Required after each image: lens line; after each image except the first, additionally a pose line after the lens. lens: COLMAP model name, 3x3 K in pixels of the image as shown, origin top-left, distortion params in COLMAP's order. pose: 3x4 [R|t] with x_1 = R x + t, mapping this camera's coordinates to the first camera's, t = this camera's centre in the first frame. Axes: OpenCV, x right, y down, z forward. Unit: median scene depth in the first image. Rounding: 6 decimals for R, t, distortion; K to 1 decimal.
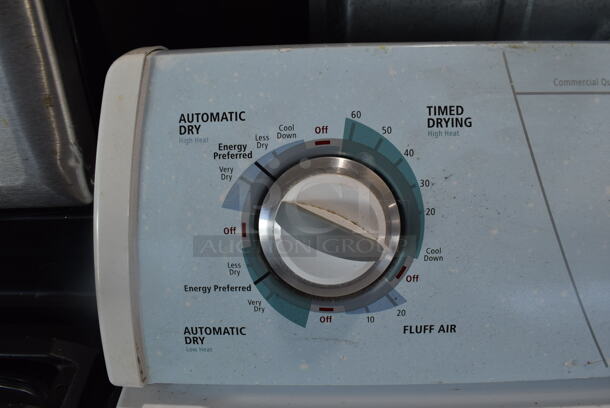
lens RADIAL K [[471.4, 0, 305.0], [0, 471.4, 204.0], [0, 0, 1]] dist [-0.098662, 0.013082]
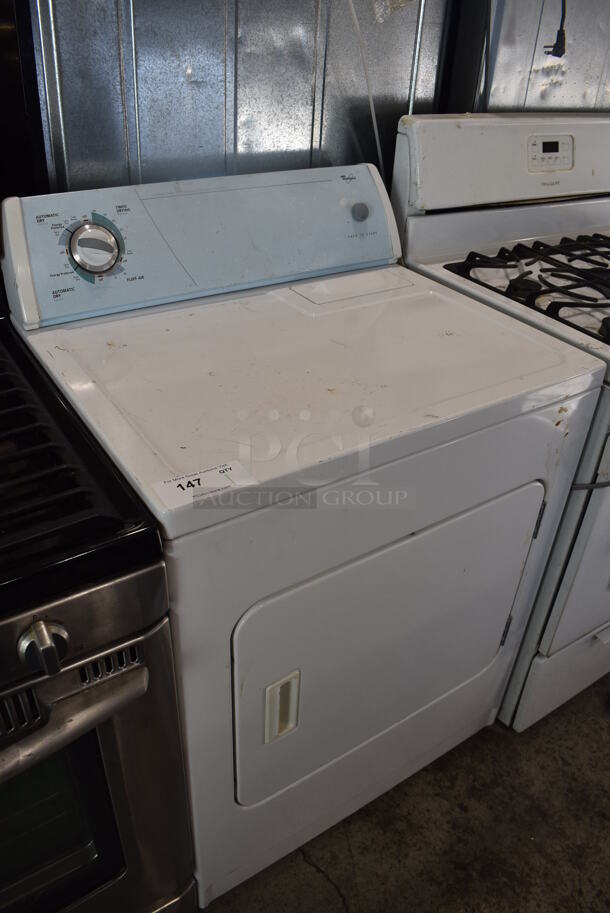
lens RADIAL K [[705.6, 0, 305.0], [0, 705.6, 456.5], [0, 0, 1]] dist [-0.098662, 0.013082]
pose [[0.808912, -0.245927, 0.534024, -1.570978], [0.286233, 0.958129, 0.007663, 1.696857], [-0.513549, 0.146657, 0.845435, -3.275943]]
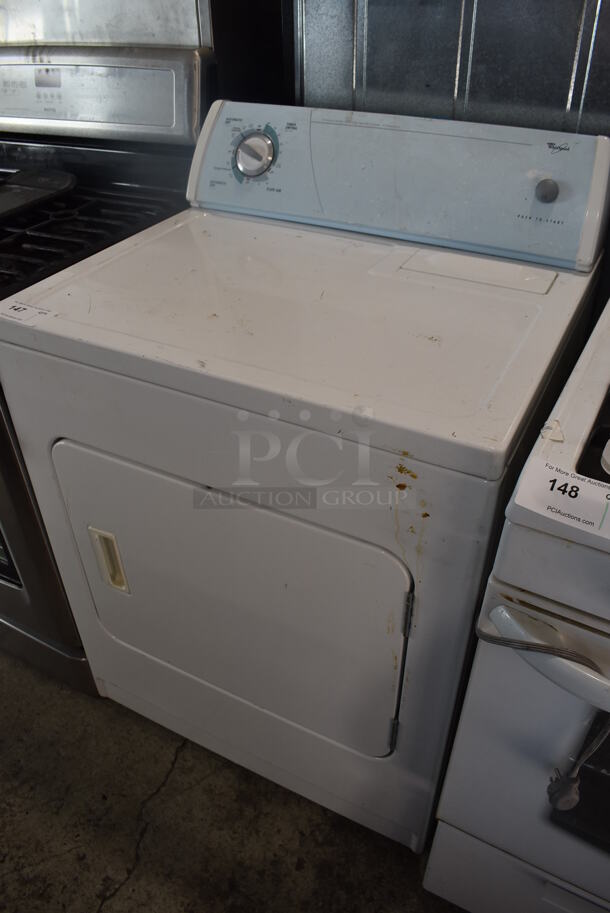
lens RADIAL K [[705.6, 0, 305.0], [0, 705.6, 456.5], [0, 0, 1]] dist [-0.098662, 0.013082]
pose [[0.896618, 0.292459, -0.332482, 2.741661], [-0.294267, 0.954609, 0.046134, 1.837875], [0.330882, 0.056473, 0.941981, -3.563533]]
